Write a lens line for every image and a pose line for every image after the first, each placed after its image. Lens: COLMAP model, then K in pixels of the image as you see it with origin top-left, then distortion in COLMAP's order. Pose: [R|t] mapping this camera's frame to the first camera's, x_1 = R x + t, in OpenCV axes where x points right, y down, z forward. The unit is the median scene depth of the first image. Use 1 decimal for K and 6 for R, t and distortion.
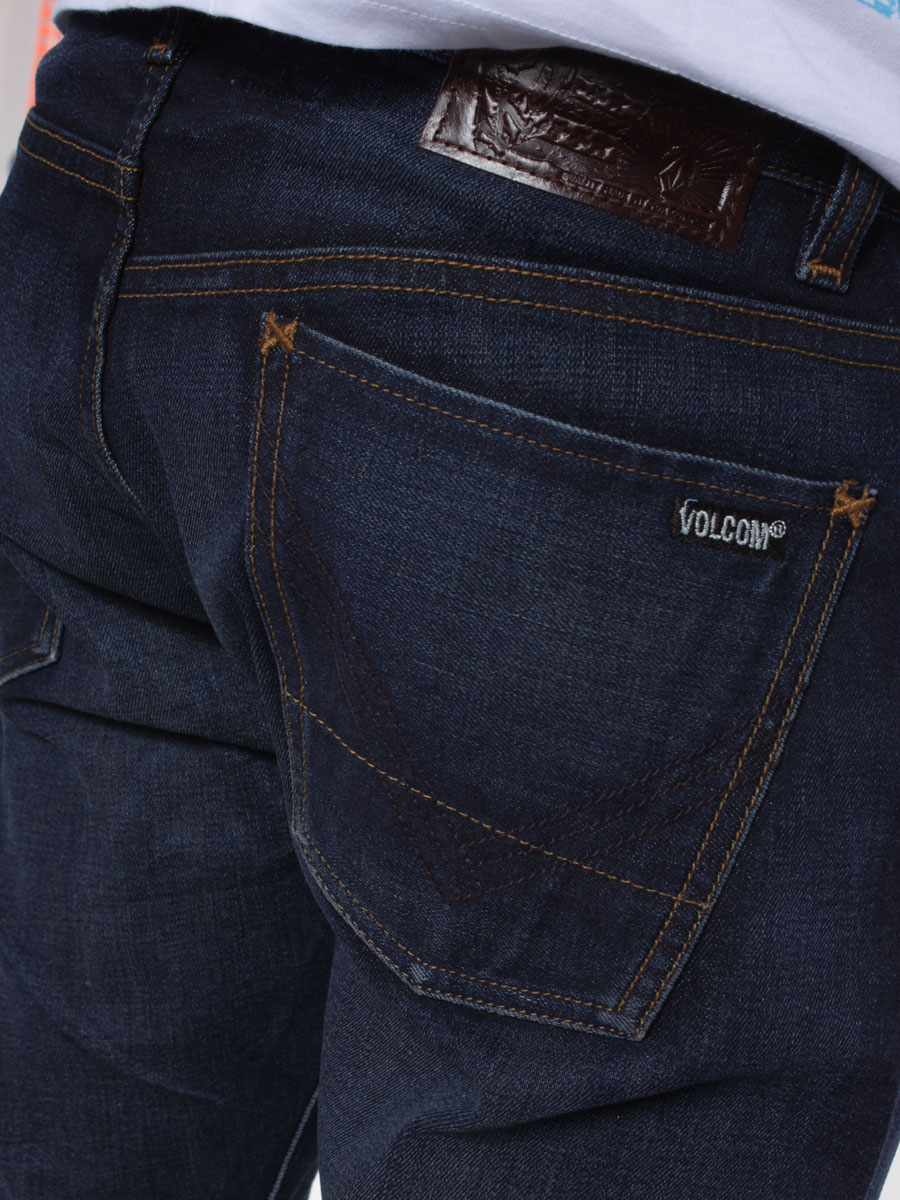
lens RADIAL K [[3417.3, 0, 451.5], [0, 3417.3, 600.8], [0, 0, 1]] dist [-0.012598, 0.000000]
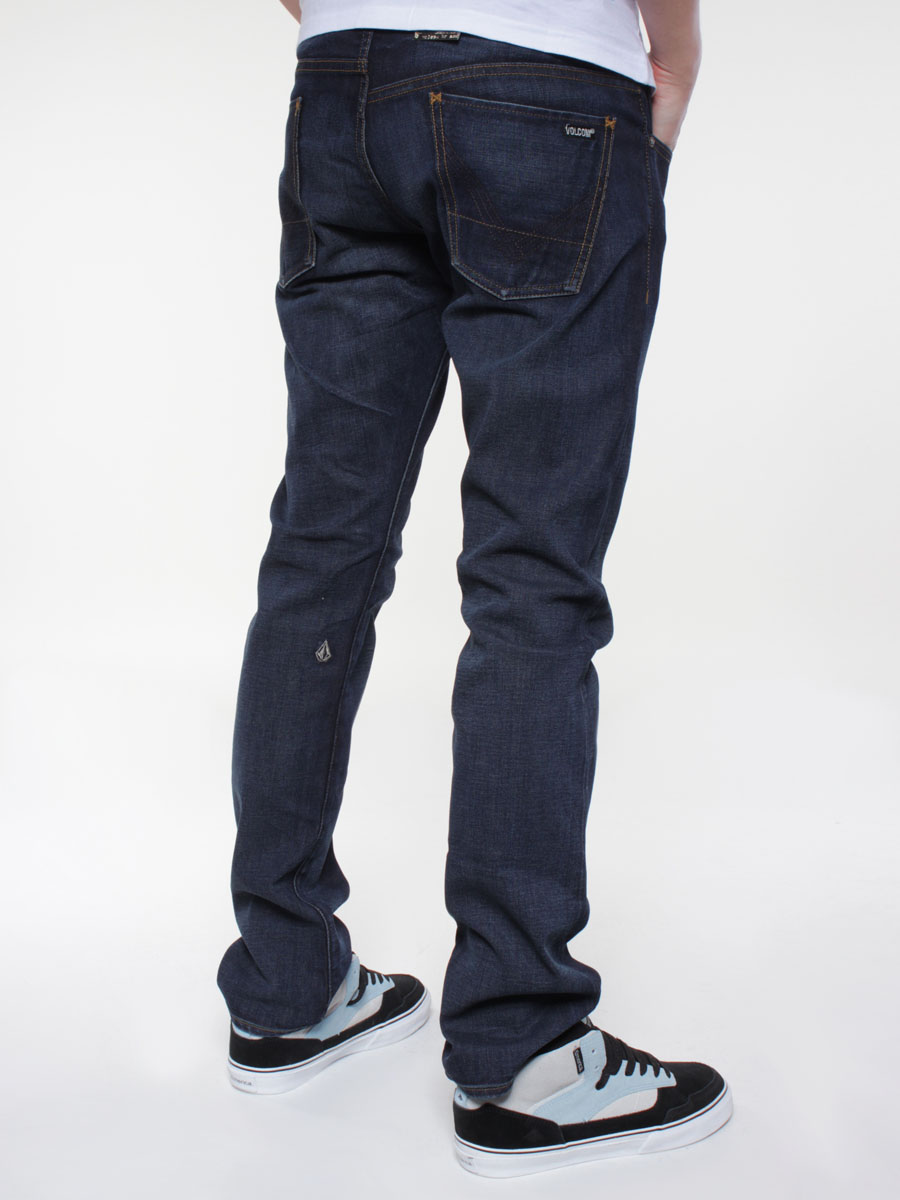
lens RADIAL K [[2241.3, 0, 448.0], [0, 2241.3, 599.1], [0, 0, 1]] dist [-0.048843, 0.000000]
pose [[0.978480, -0.186806, 0.087639, -0.319174], [0.180173, 0.980508, 0.078372, 0.230758], [-0.100571, -0.060895, 0.993065, -1.182133]]
